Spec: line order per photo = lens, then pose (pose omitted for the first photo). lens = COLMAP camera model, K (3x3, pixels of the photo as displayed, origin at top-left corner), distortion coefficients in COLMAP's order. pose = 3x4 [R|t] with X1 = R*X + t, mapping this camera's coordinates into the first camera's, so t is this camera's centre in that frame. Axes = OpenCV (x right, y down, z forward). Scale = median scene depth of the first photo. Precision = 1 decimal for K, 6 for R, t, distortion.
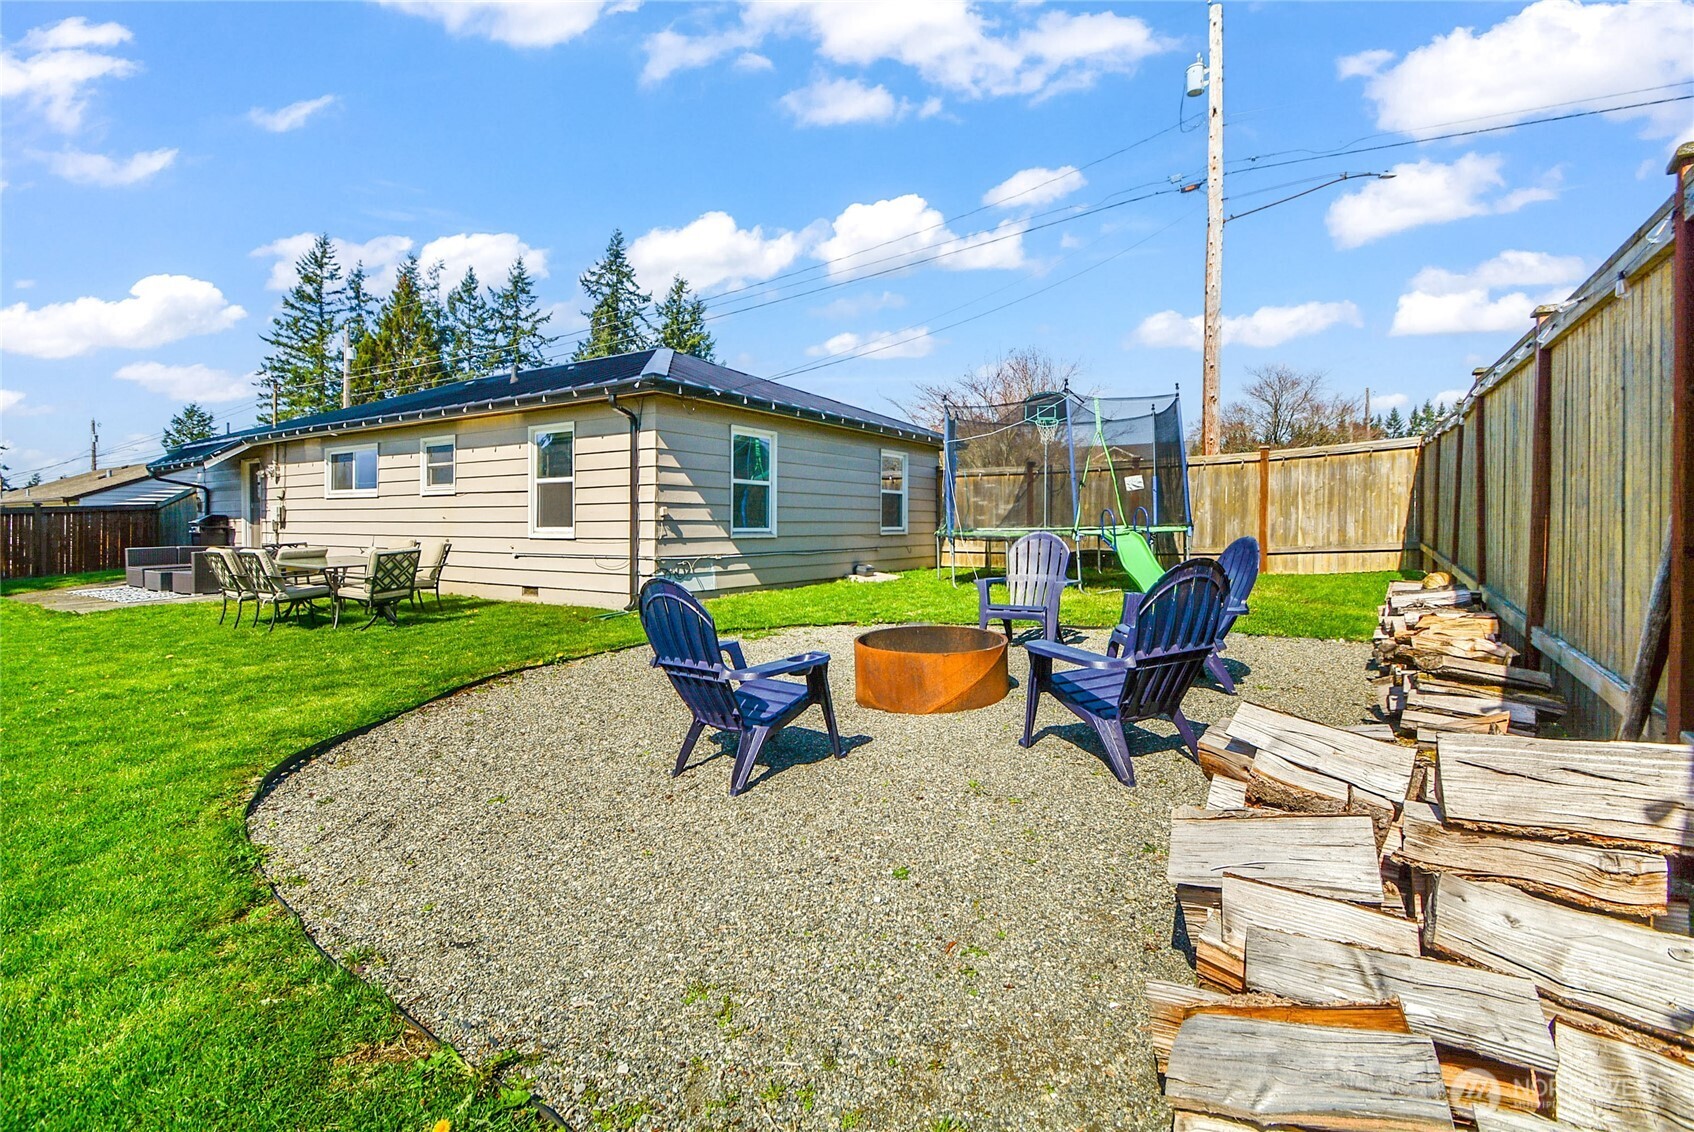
lens RADIAL K [[765.1, 0, 839.0], [0, 765.1, 534.2], [0, 0, 1]] dist [0.002107, -0.000103]
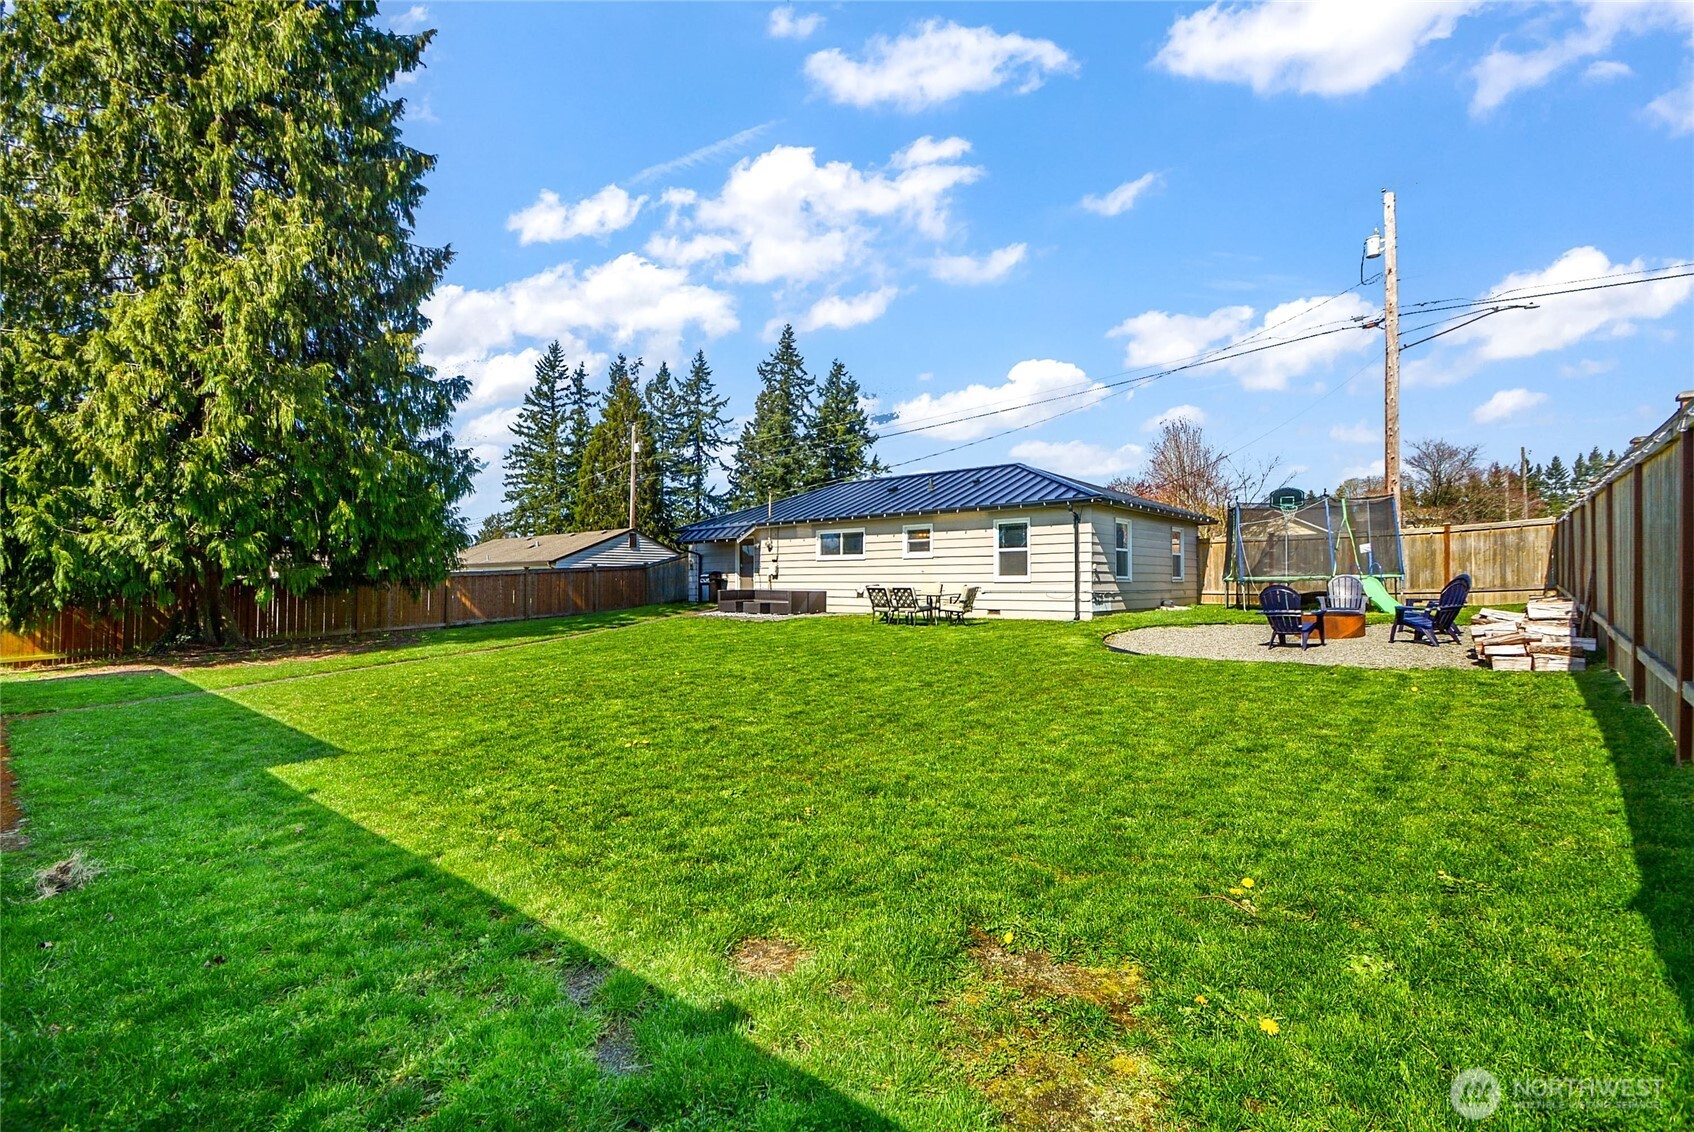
lens RADIAL K [[741.3, 0, 840.9], [0, 741.3, 573.1], [0, 0, 1]] dist [0.015222, -0.018964]
pose [[0.989594, -0.004119, -0.143827, -0.280079], [0.000503, 0.999683, -0.025167, 0.014957], [0.143885, 0.024833, 0.989283, -0.418835]]
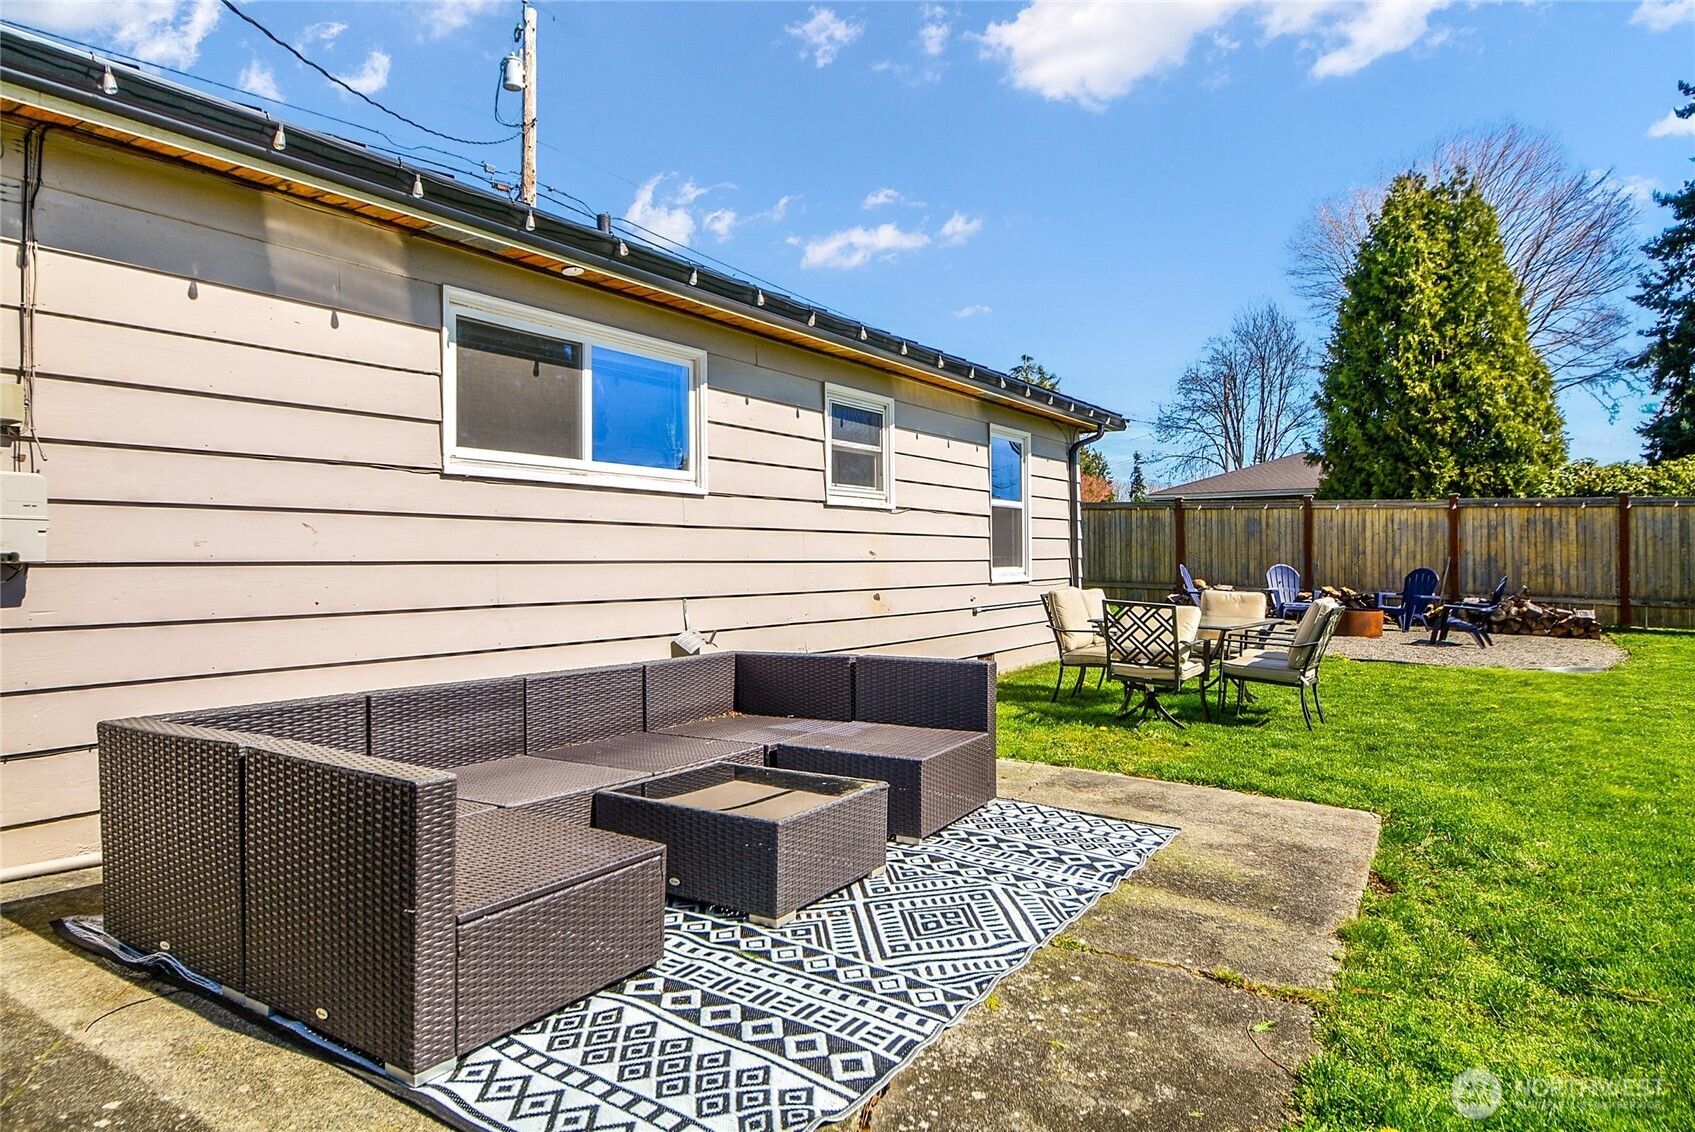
lens RADIAL K [[1023.6, 0, 843.2], [0, 1023.6, 563.2], [0, 0, 1]] dist [-0.016145, -0.001655]
pose [[0.000999, -0.002784, 0.999996, -0.736775], [0.023861, 0.999711, 0.002759, -0.010415], [-0.999715, 0.023858, 0.001065, 0.622724]]
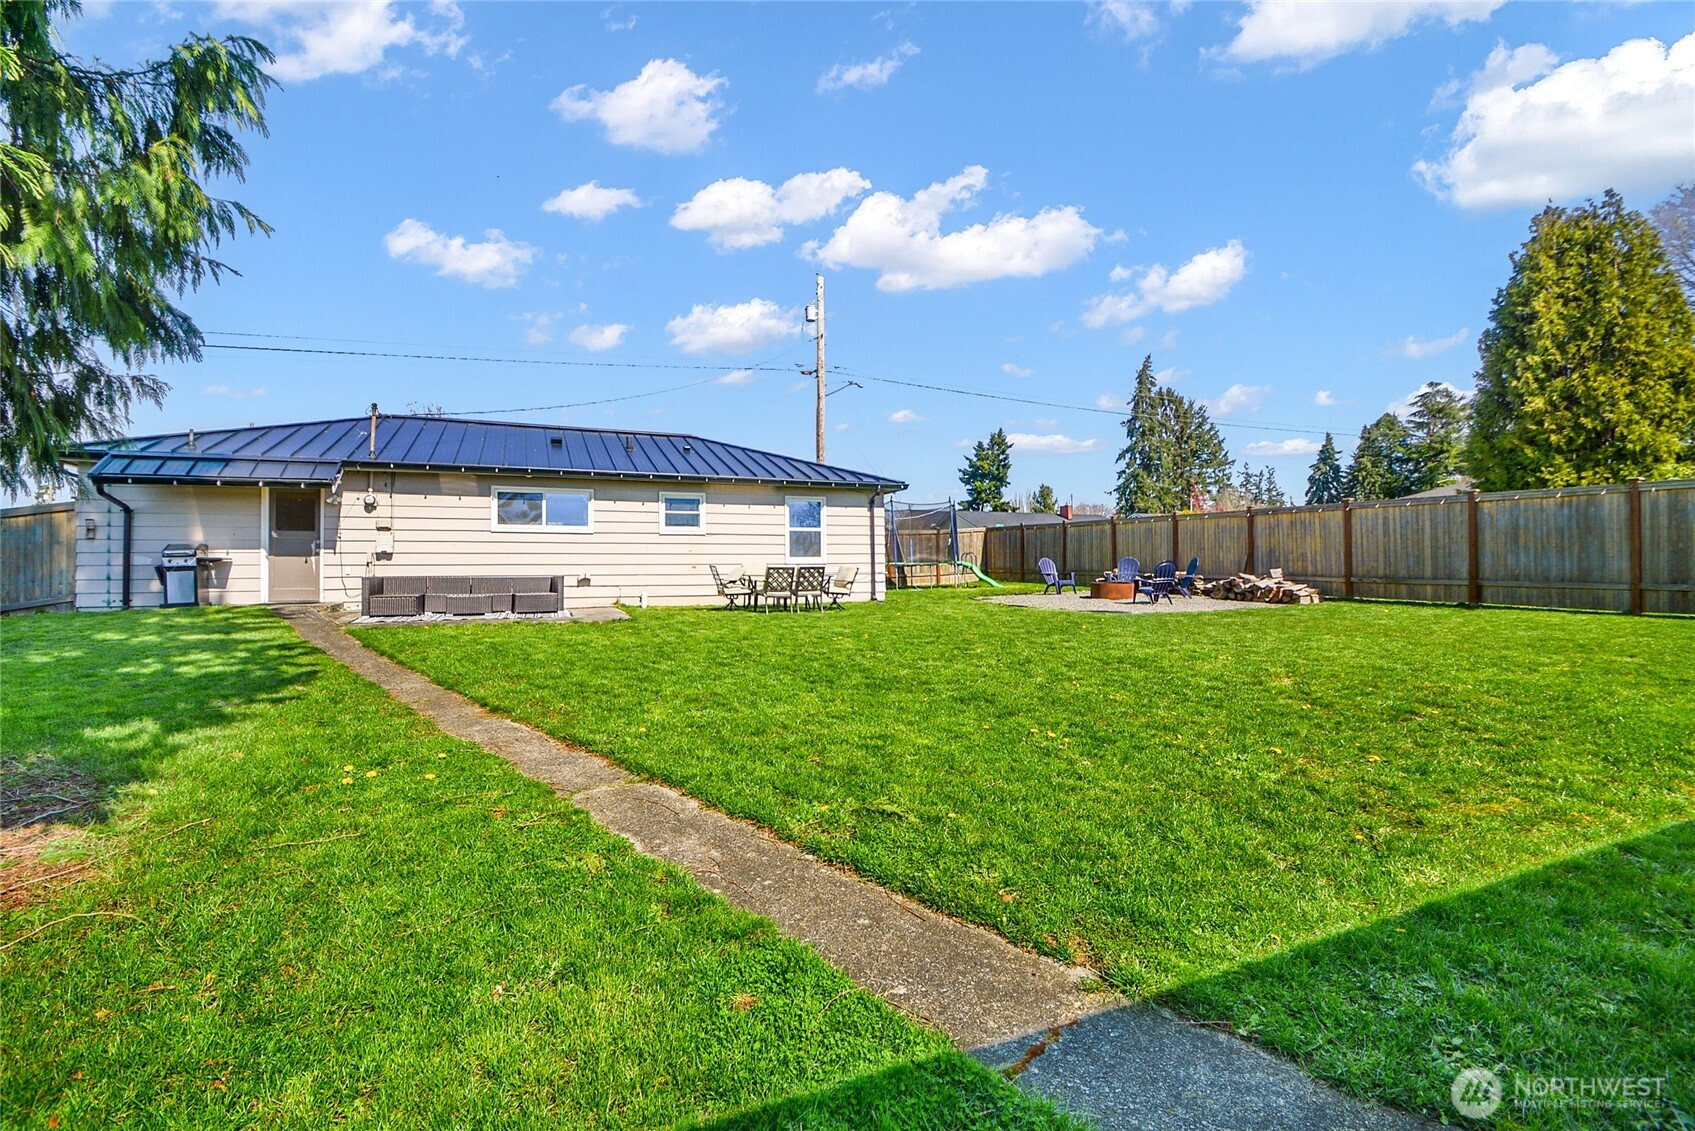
lens RADIAL K [[741.8, 0, 841.4], [0, 741.8, 572.6], [0, 0, 1]] dist [0.015222, -0.018964]
pose [[0.558368, -0.001854, 0.829591, -0.911204], [0.025929, 0.999548, -0.015218, 0.028244], [-0.829188, 0.030008, 0.558164, 0.008386]]
